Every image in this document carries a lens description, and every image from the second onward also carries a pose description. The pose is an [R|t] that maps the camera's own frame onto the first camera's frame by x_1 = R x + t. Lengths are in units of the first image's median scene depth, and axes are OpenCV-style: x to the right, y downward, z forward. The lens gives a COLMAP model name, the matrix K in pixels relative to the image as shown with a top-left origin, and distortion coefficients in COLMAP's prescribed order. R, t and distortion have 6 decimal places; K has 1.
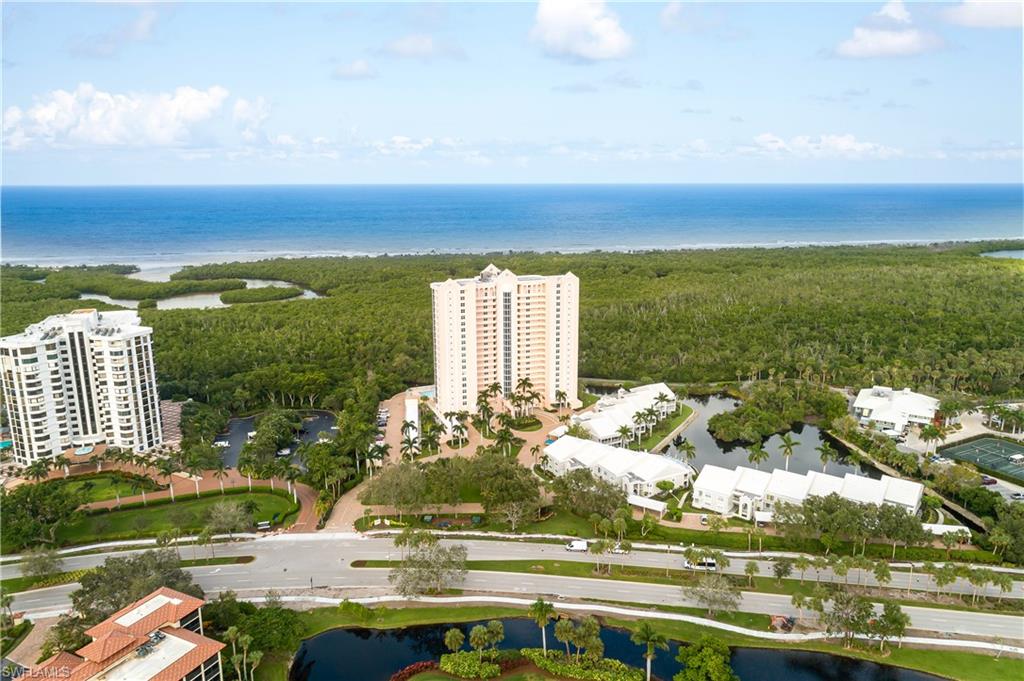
lens RADIAL K [[708.6, 0, 512.0], [0, 708.6, 340.5], [0, 0, 1]] dist [0.040966, 0.000354]
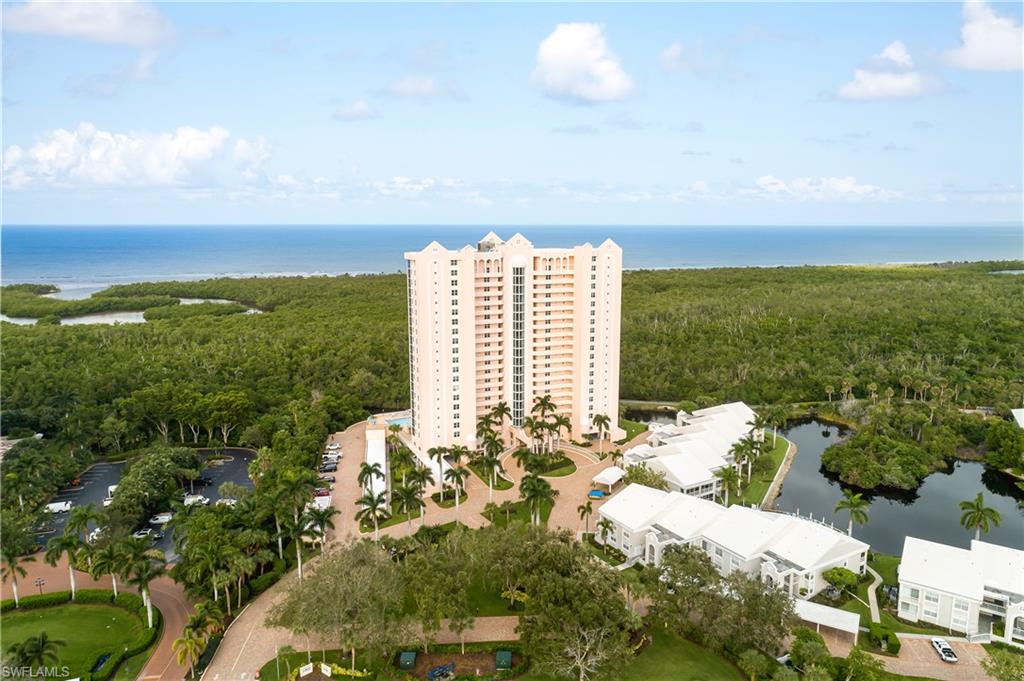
lens RADIAL K [[695.1, 0, 507.5], [0, 695.1, 348.0], [0, 0, 1]] dist [0.037196, 0.000844]
pose [[0.998888, -0.006426, 0.046698, -0.049039], [0.008450, 0.999027, -0.043284, 0.036513], [-0.046375, 0.043631, 0.997971, 0.347005]]
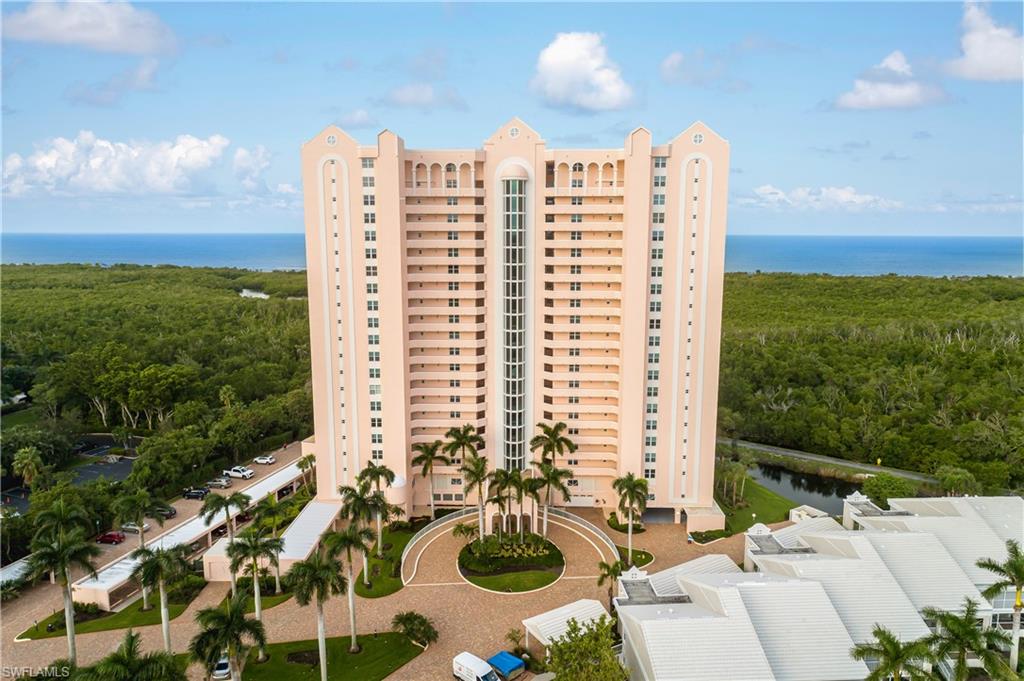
lens RADIAL K [[695.1, 0, 507.5], [0, 695.1, 348.0], [0, 0, 1]] dist [0.037196, 0.000844]
pose [[0.920884, 0.073543, -0.382837, 0.132560], [-0.095889, 0.994604, -0.039591, 0.031744], [0.377859, 0.073169, 0.922967, 0.679251]]
